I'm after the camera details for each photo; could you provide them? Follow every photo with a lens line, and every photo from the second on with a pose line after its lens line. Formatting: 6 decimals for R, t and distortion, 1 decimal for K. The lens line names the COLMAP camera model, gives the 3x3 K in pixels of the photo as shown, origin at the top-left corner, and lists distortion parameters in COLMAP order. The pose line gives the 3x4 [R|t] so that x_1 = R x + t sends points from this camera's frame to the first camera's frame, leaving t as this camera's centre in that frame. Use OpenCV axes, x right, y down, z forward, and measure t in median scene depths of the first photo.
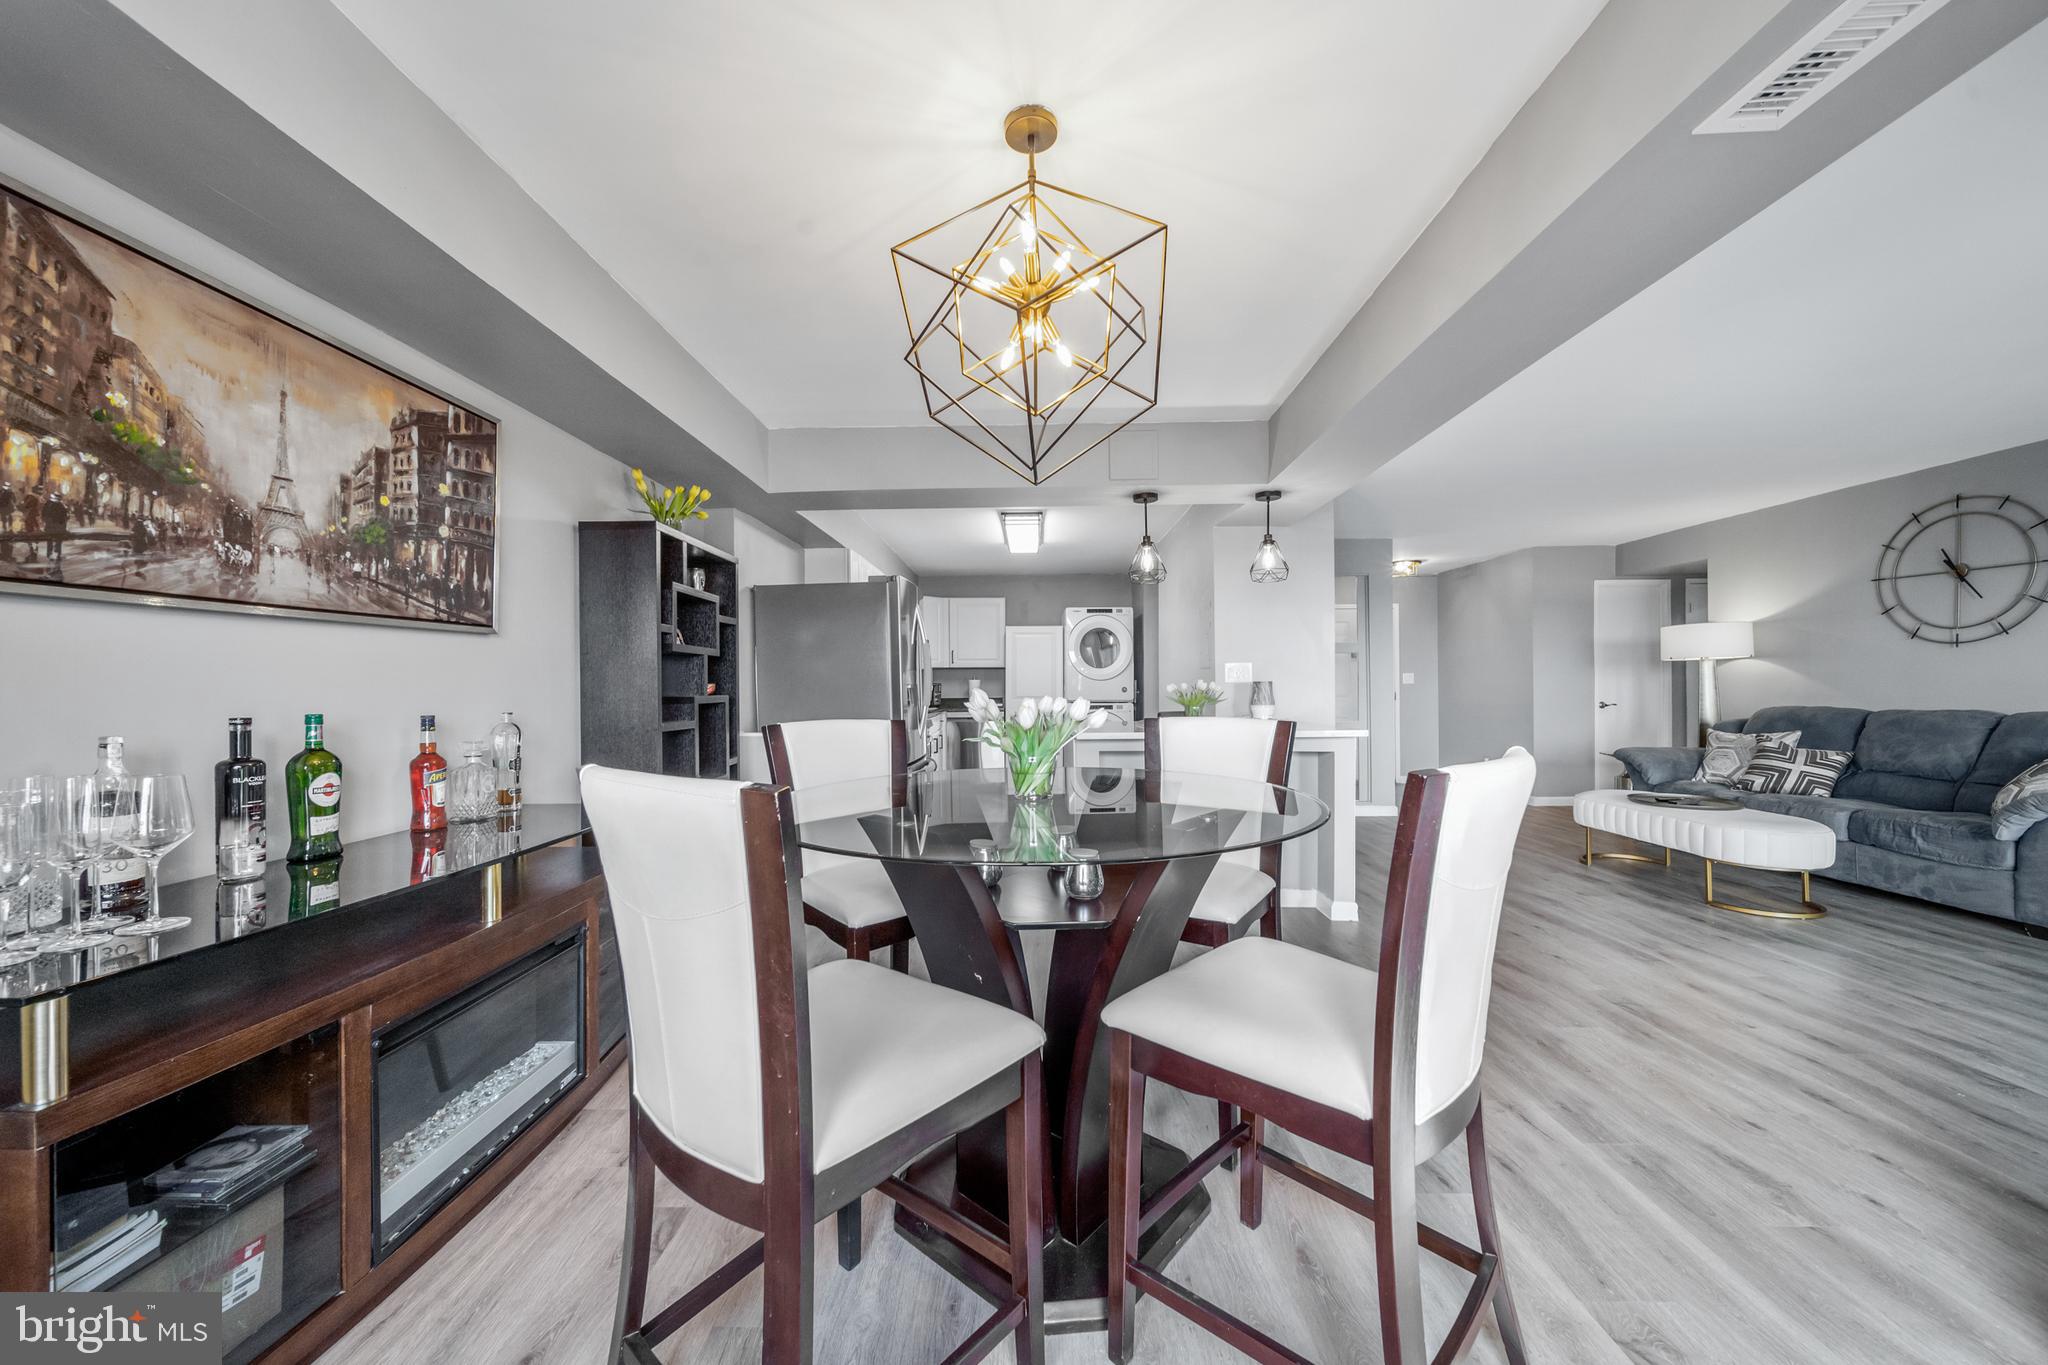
lens RADIAL K [[735.2, 0, 1017.0], [0, 735.2, 688.7], [0, 0, 1]] dist [0.001617, -0.001666]
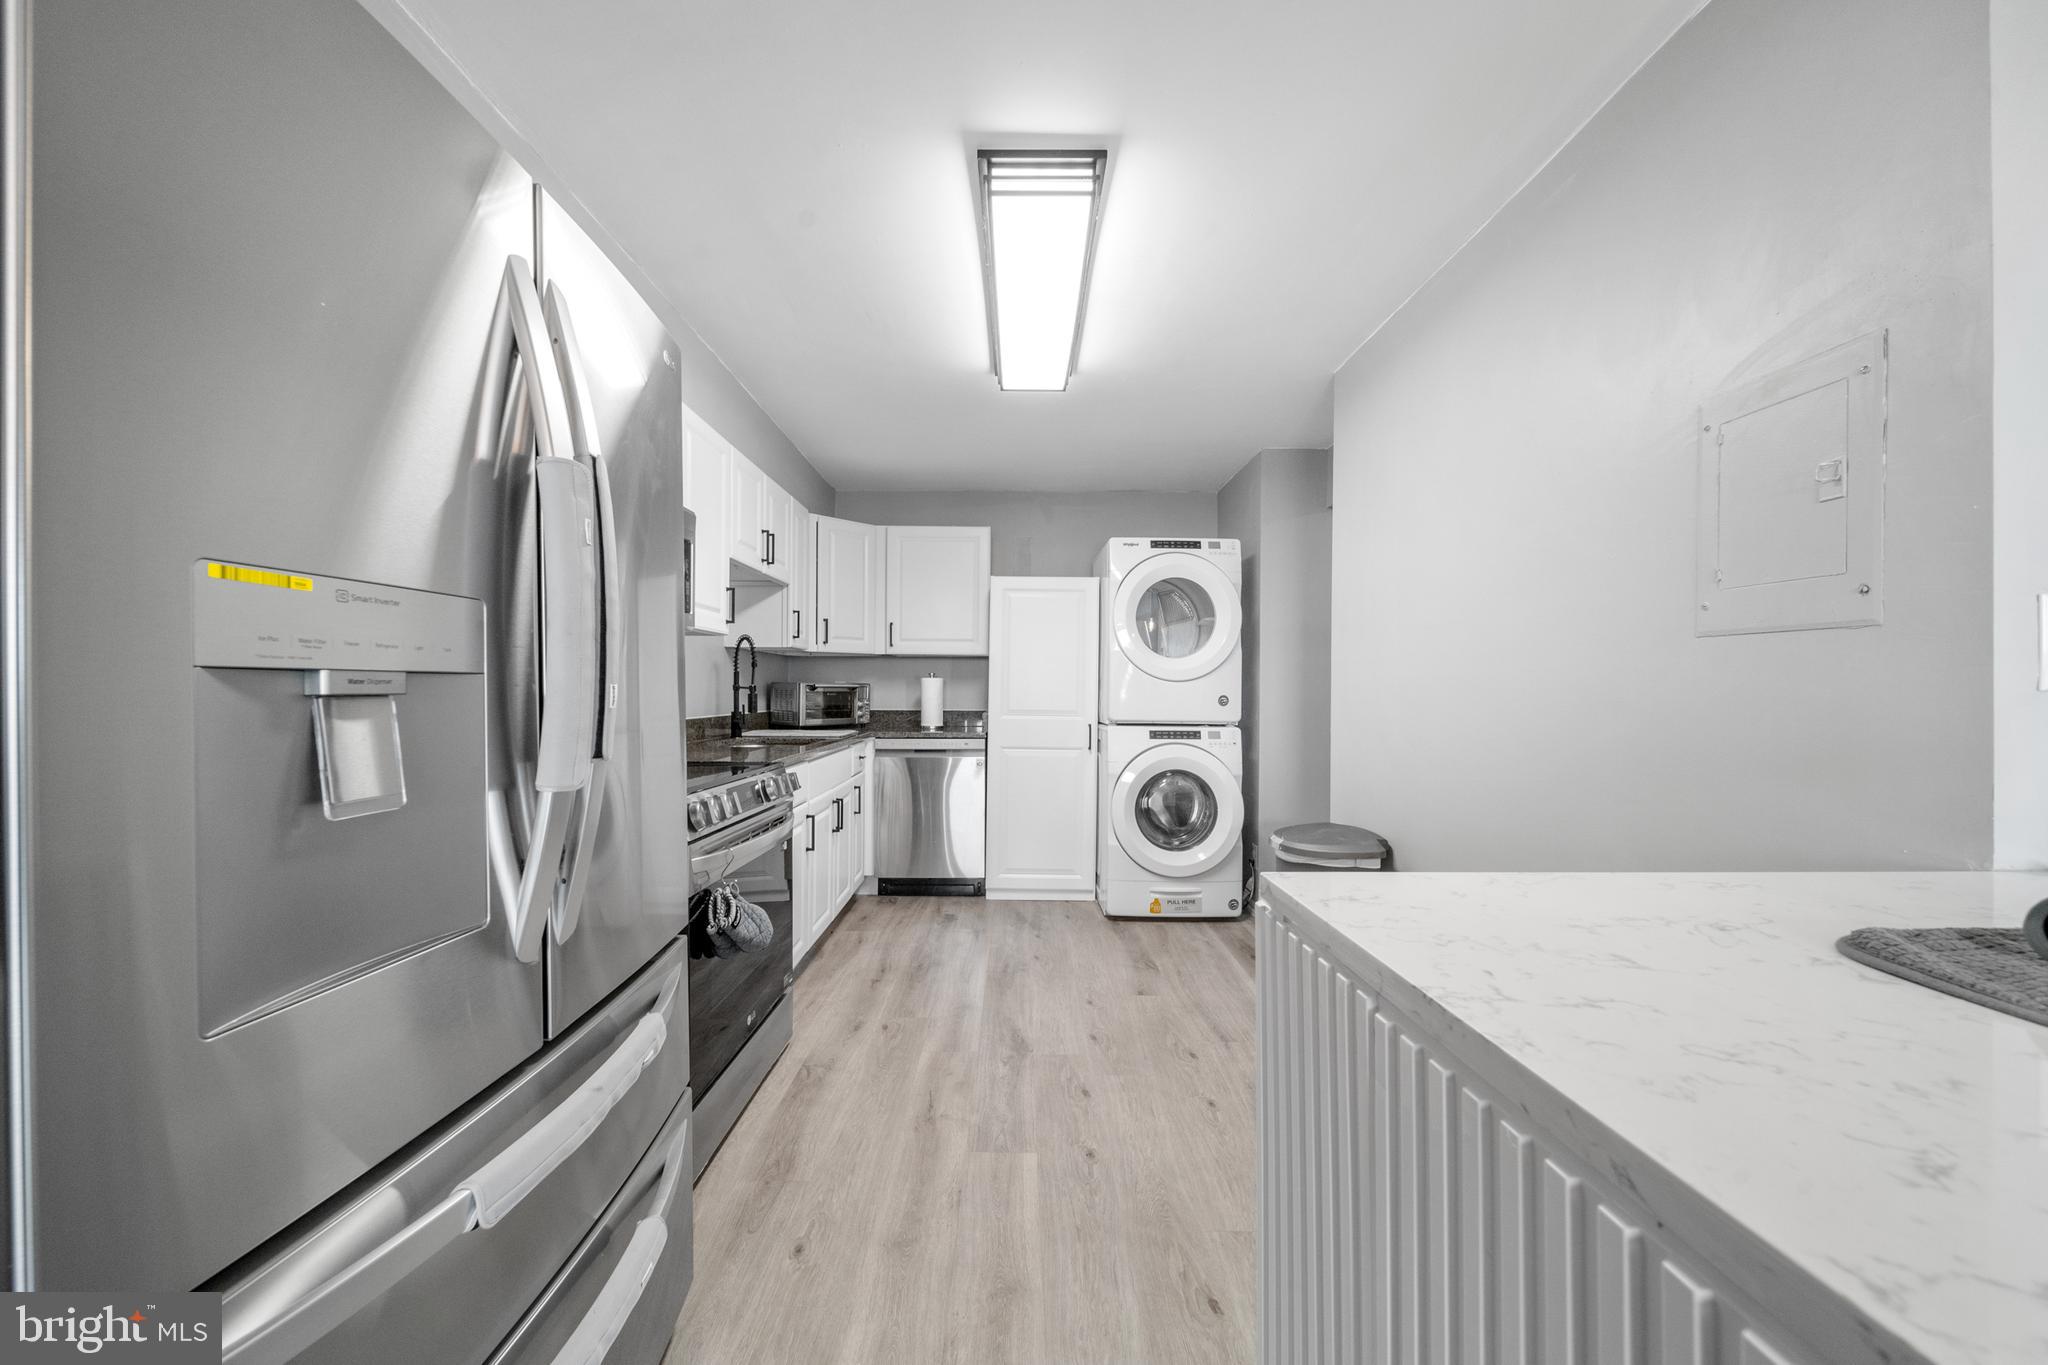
lens RADIAL K [[735.2, 0, 1035.4], [0, 735.2, 668.1], [0, 0, 1]] dist [0.001617, -0.001666]
pose [[0.999149, 0.016327, 0.037884, -0.012417], [-0.015144, 0.999395, -0.031301, -0.010072], [-0.038372, 0.030701, 0.998792, 1.883283]]
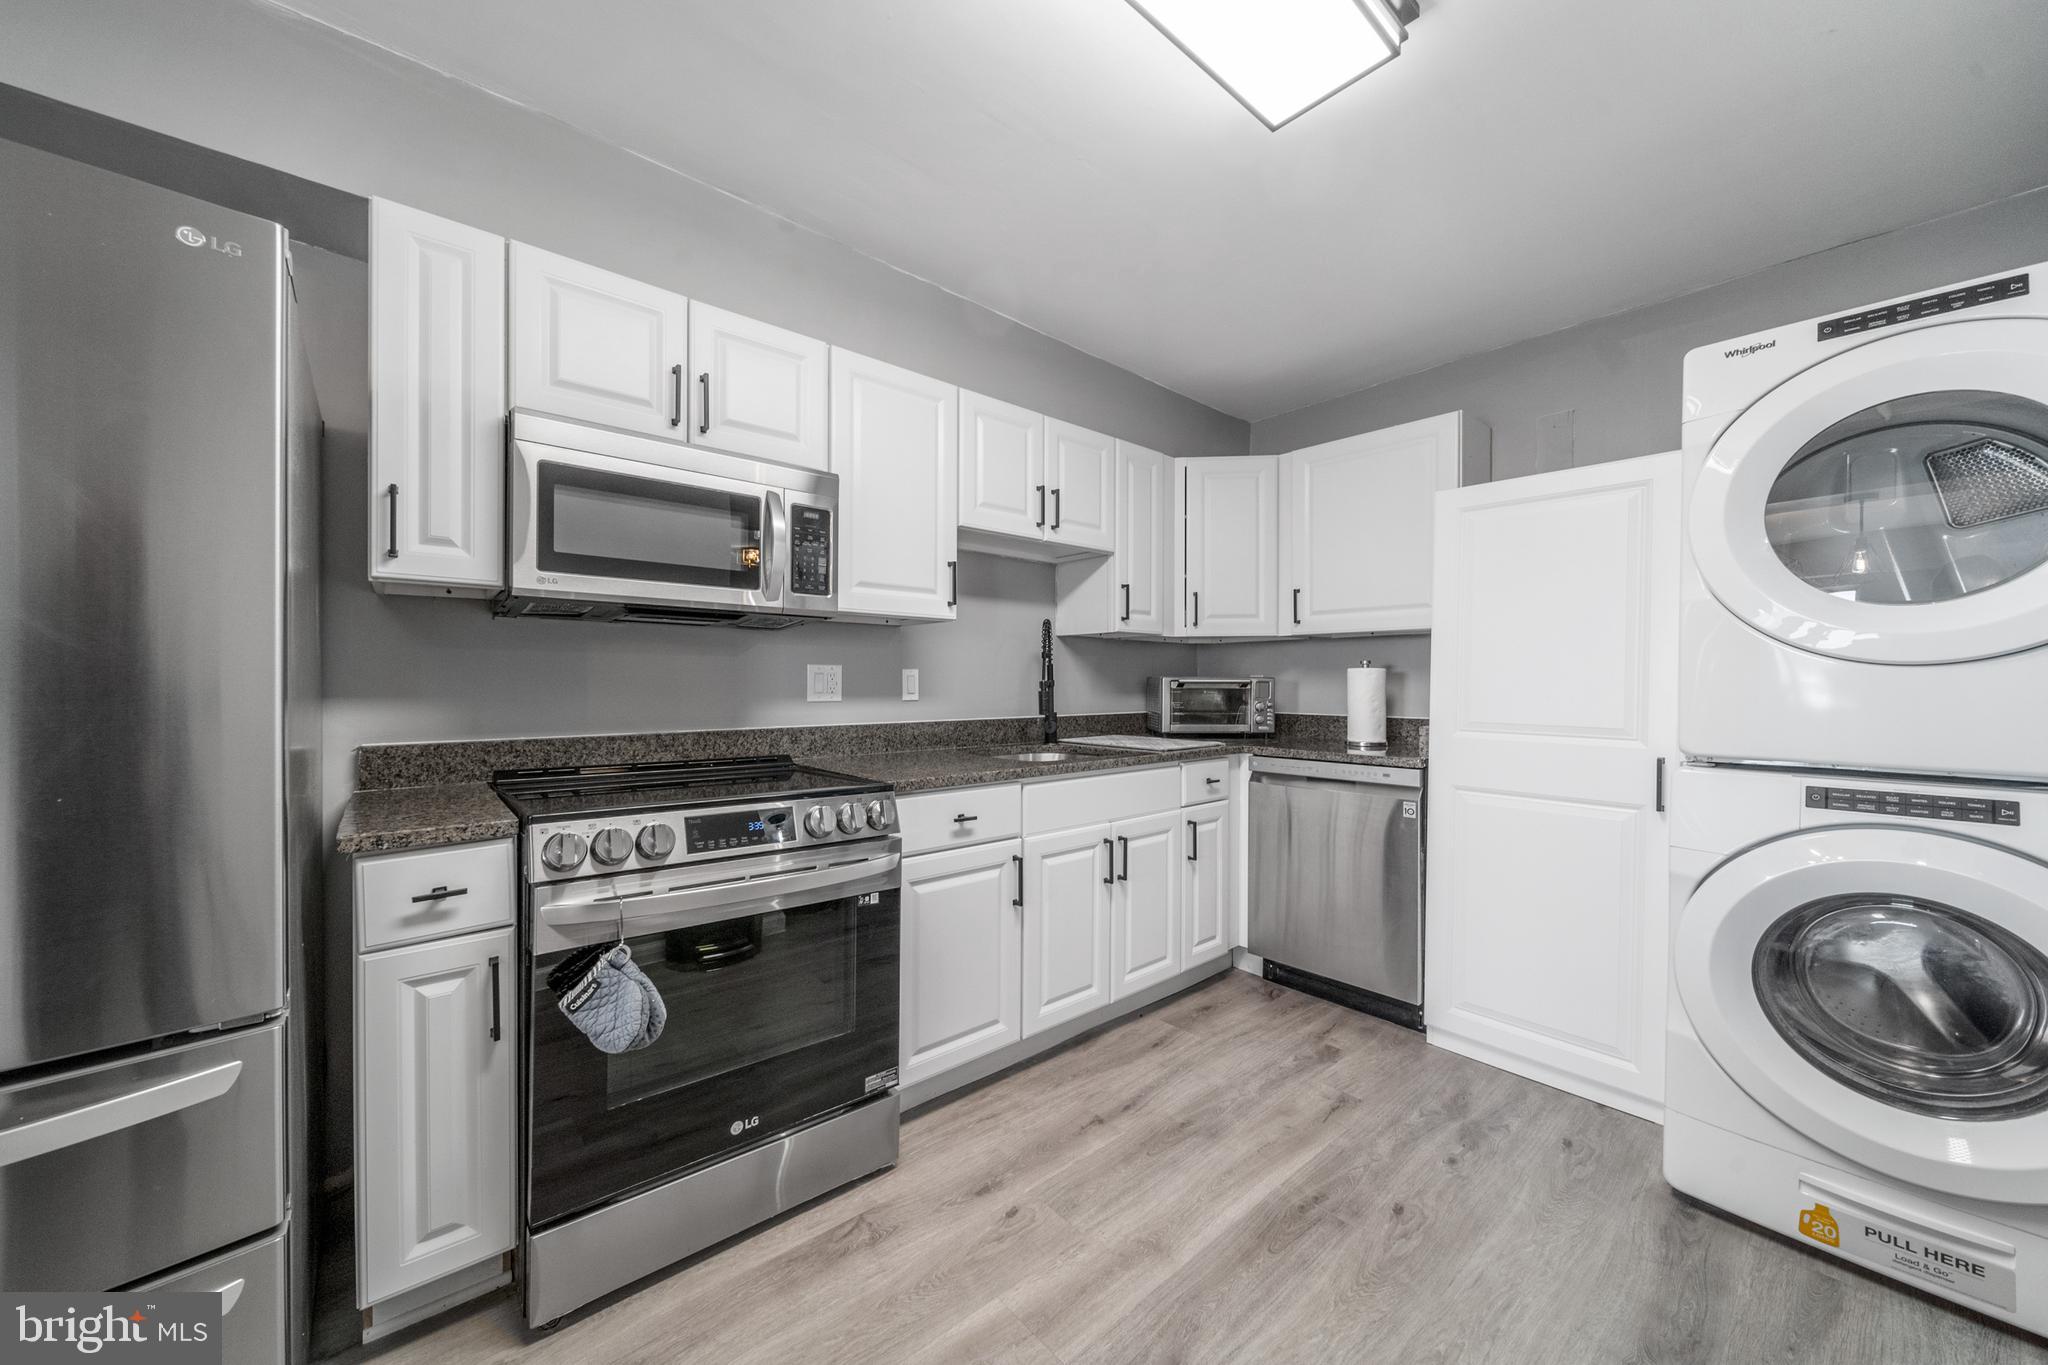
lens RADIAL K [[735.2, 0, 1006.7], [0, 735.2, 678.5], [0, 0, 1]] dist [0.001617, -0.001666]
pose [[0.661481, 0.008337, -0.749916, 0.395580], [-0.012584, 0.999921, 0.000017, -0.016611], [0.749856, 0.009426, 0.661534, 2.654108]]
